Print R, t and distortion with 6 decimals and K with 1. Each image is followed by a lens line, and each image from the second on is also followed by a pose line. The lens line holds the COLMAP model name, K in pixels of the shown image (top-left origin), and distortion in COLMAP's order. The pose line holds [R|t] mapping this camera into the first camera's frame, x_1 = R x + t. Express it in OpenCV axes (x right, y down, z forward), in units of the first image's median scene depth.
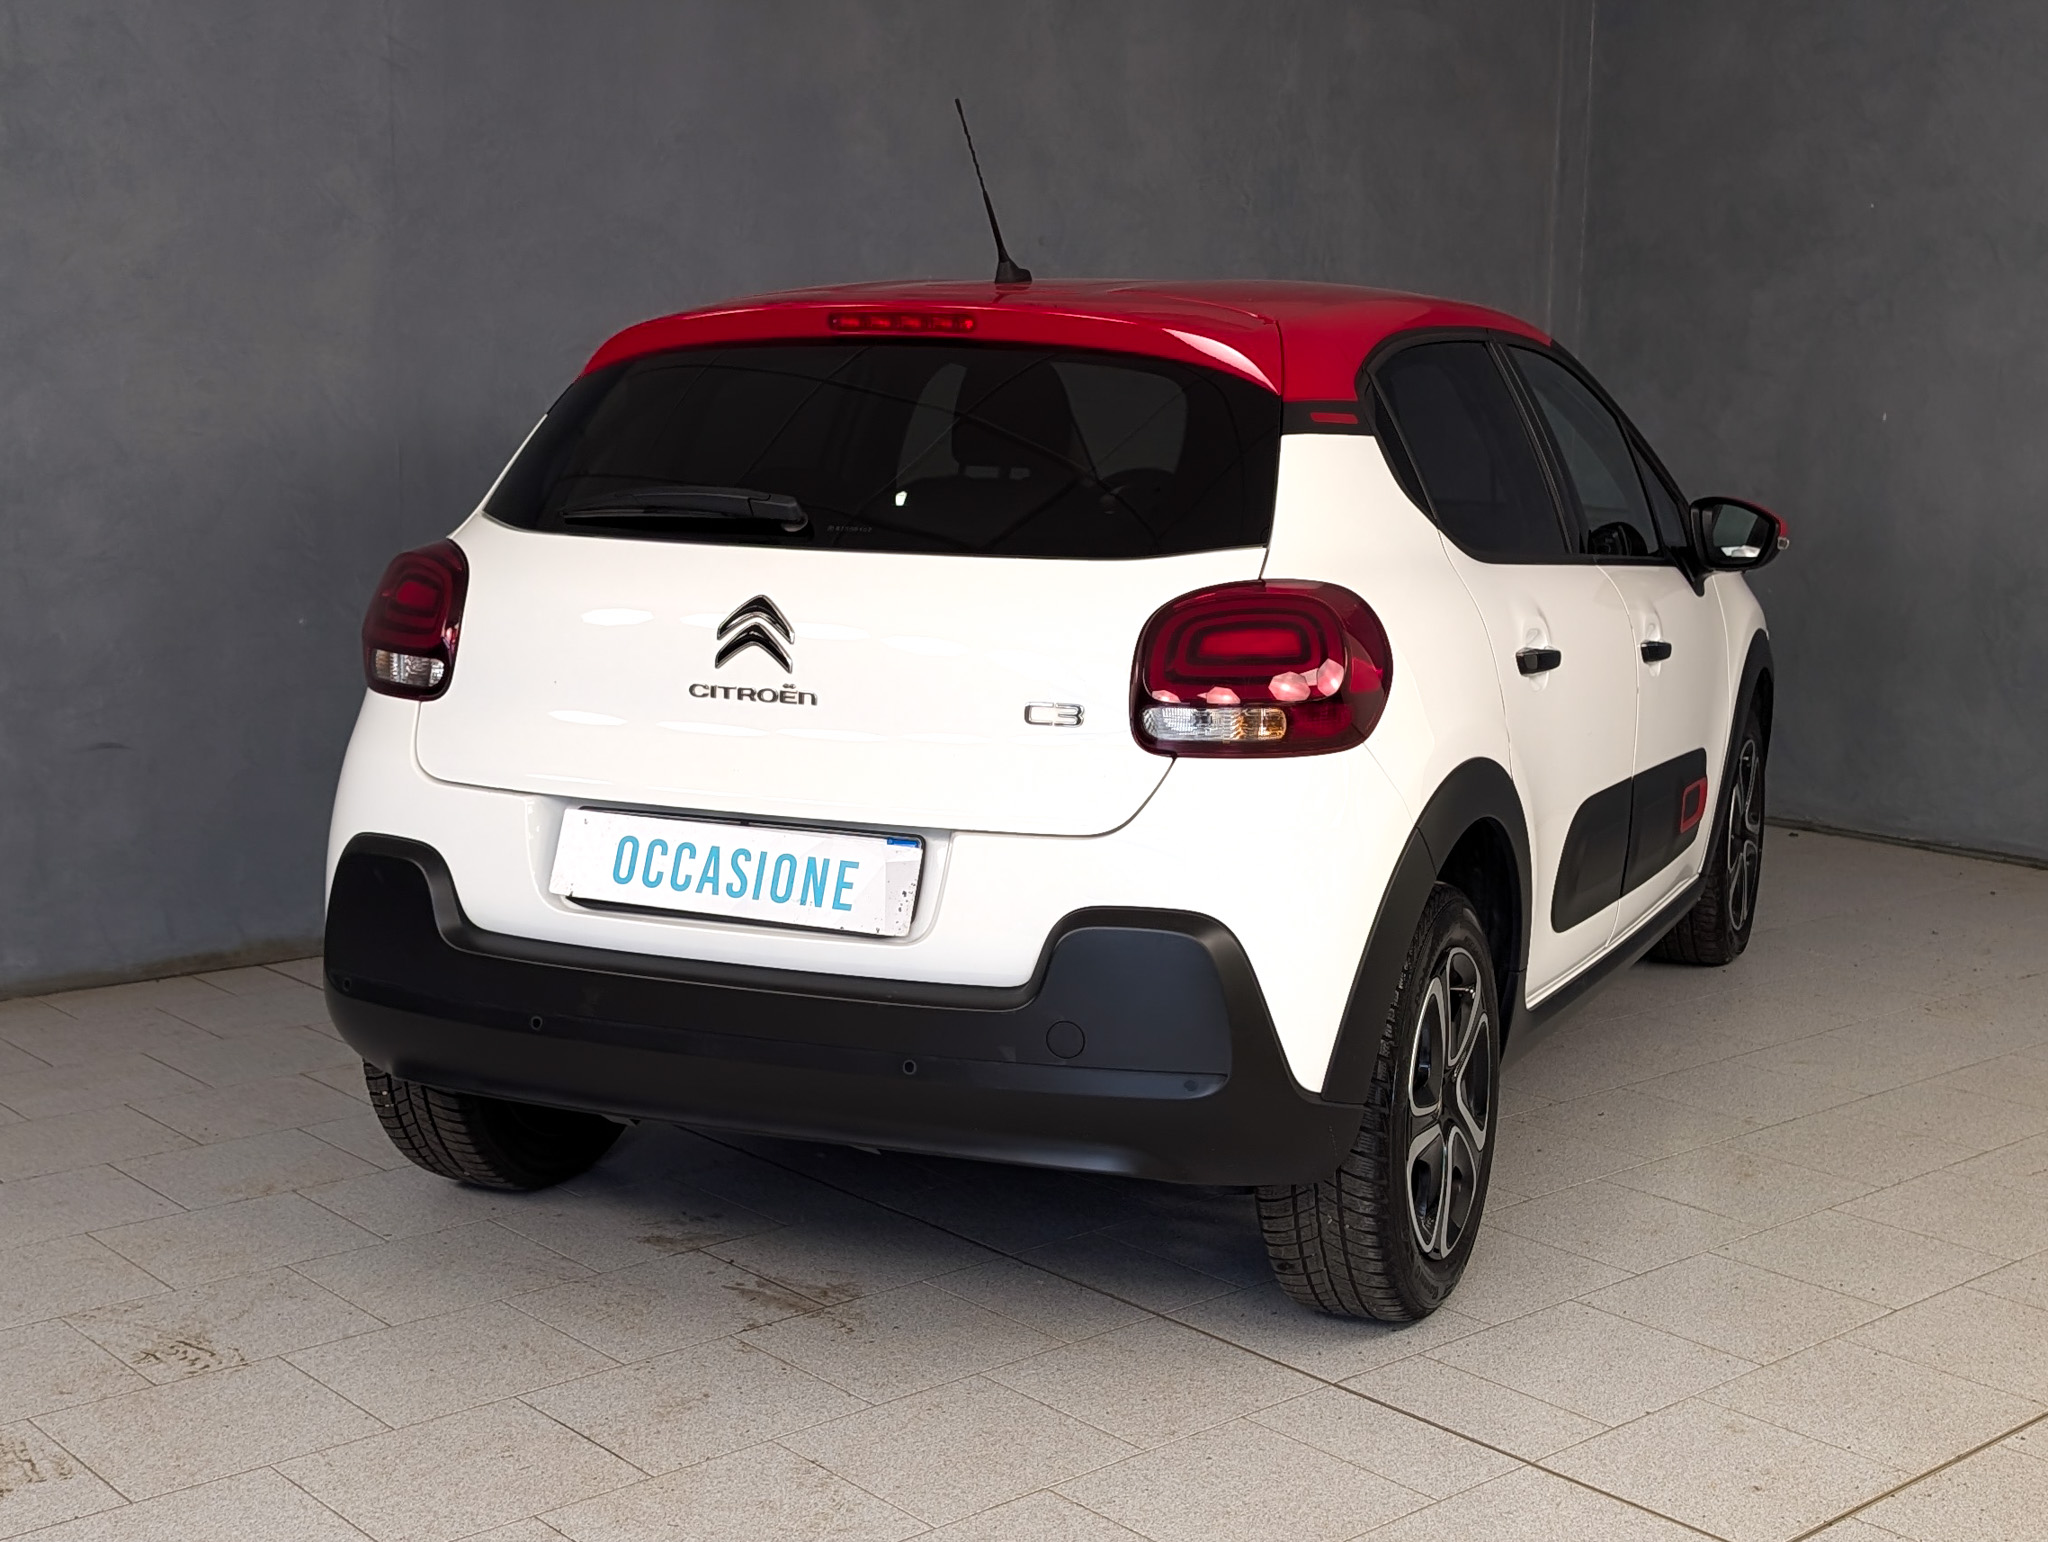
lens RADIAL K [[1845.7, 0, 1400.3], [0, 1845.7, 747.5], [0, 0, 1]] dist [0.025462, -0.016560]
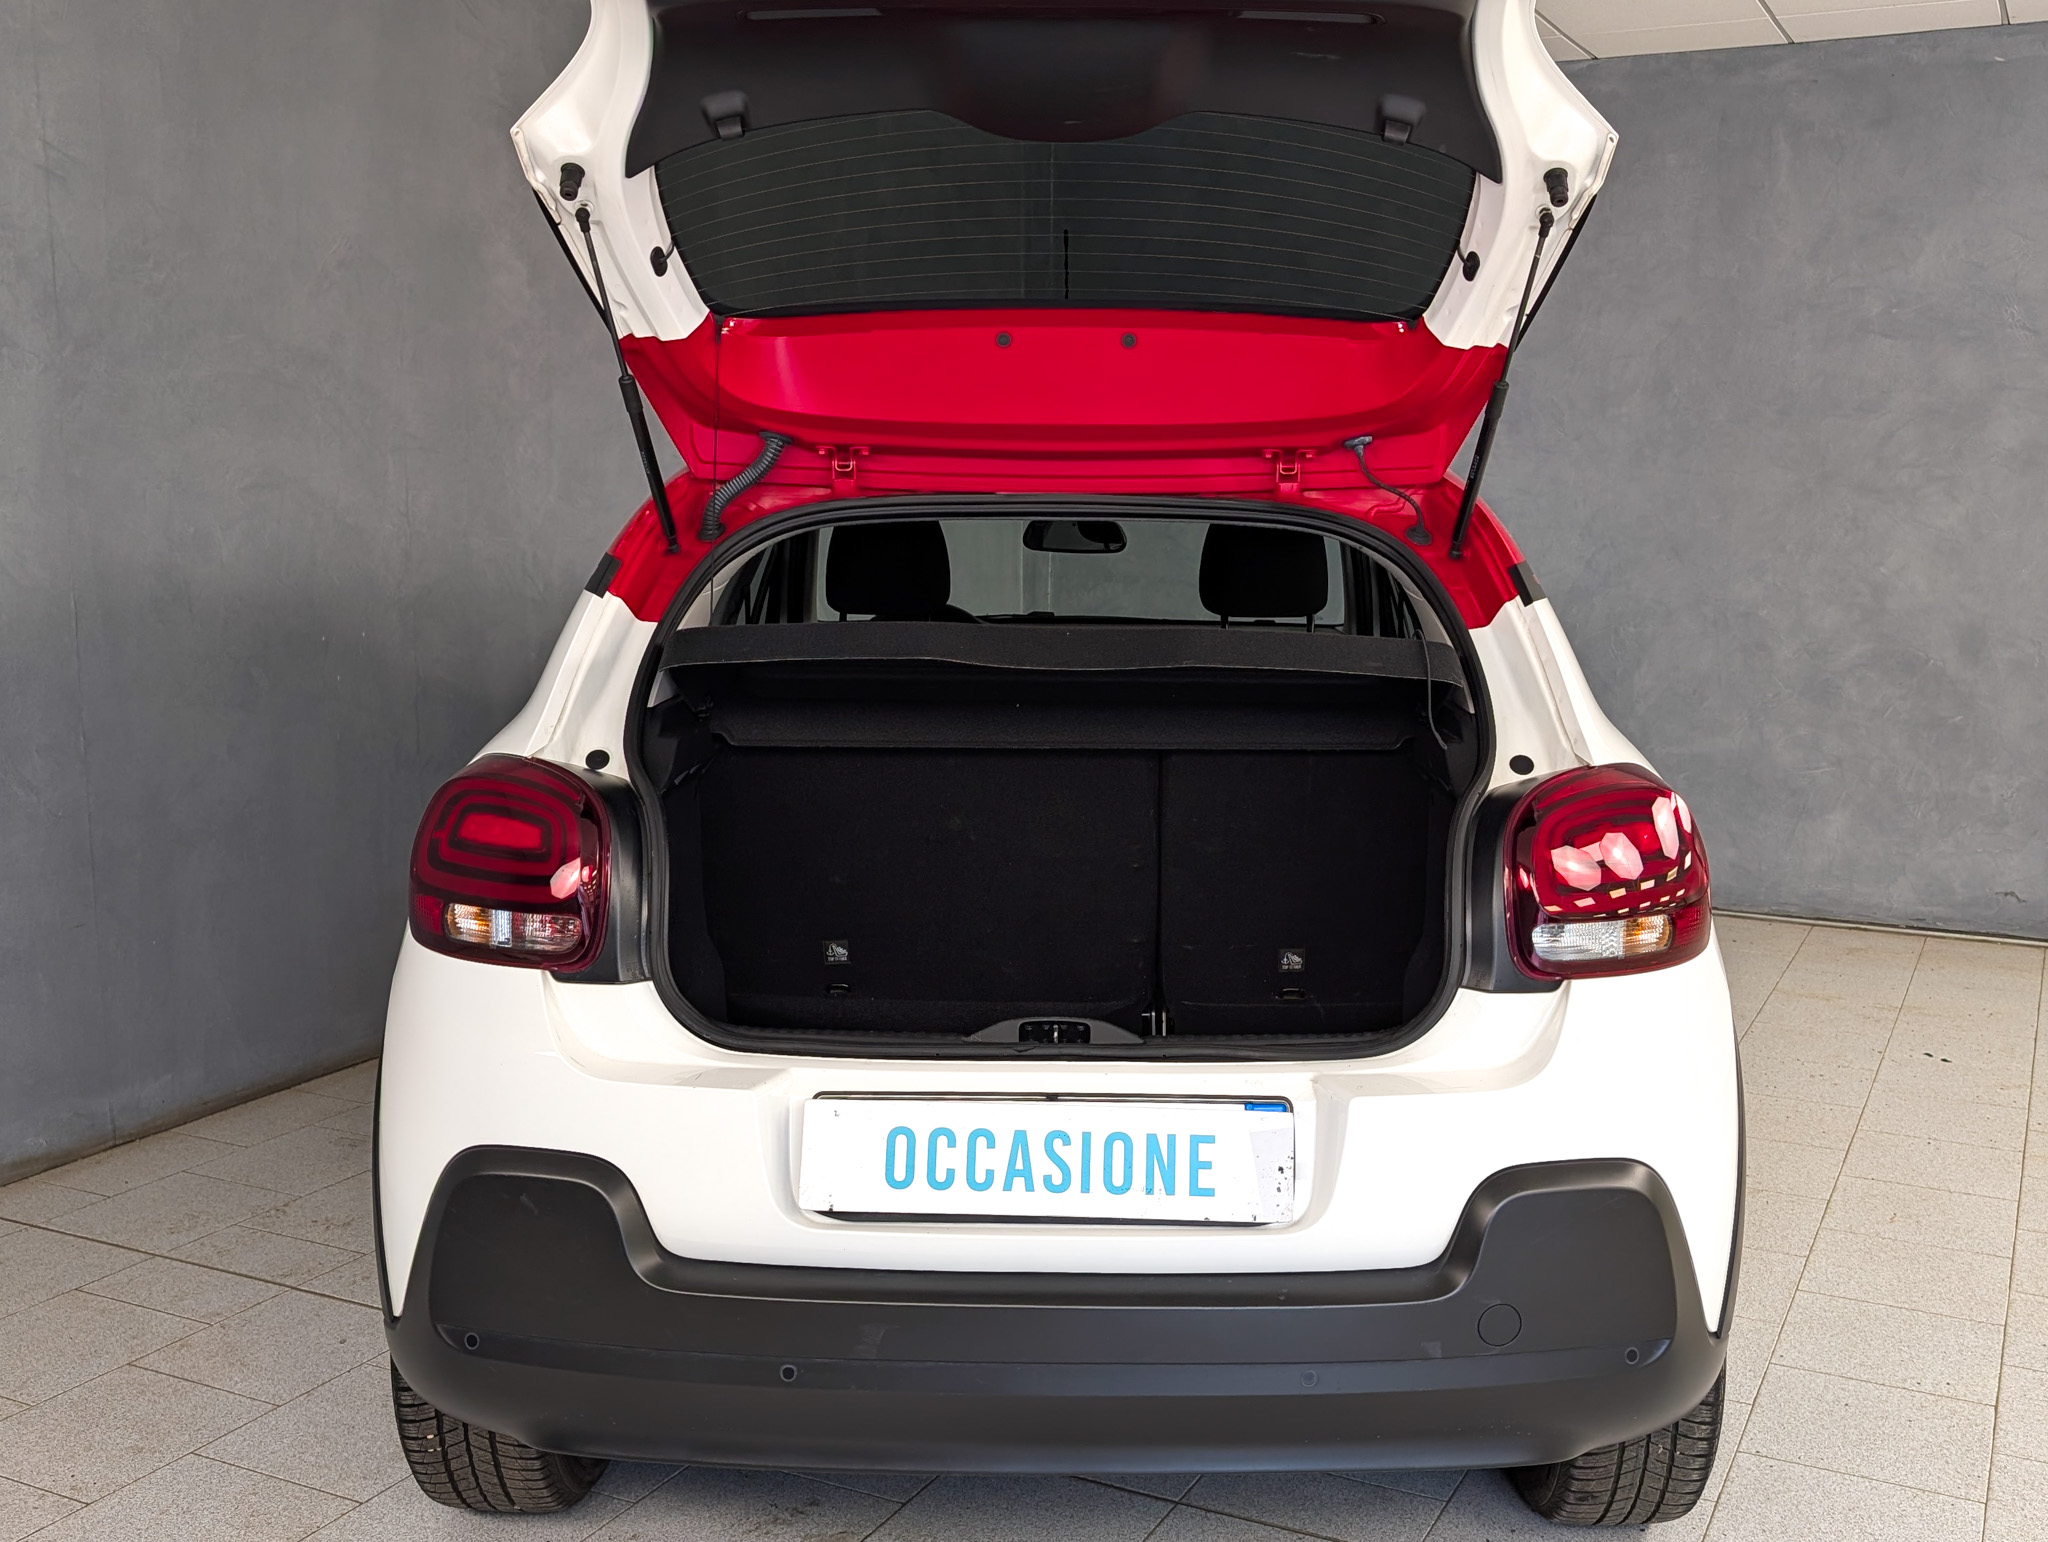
lens RADIAL K [[1480.4, 0, 1024.0], [0, 1480.4, 771.0], [0, 0, 1]] dist [0.003759, -0.004349]
pose [[0.966179, -0.058091, 0.251245, -0.521386], [0.058195, 0.998281, 0.007022, -0.109500], [-0.251221, 0.007837, 0.967898, 0.363453]]
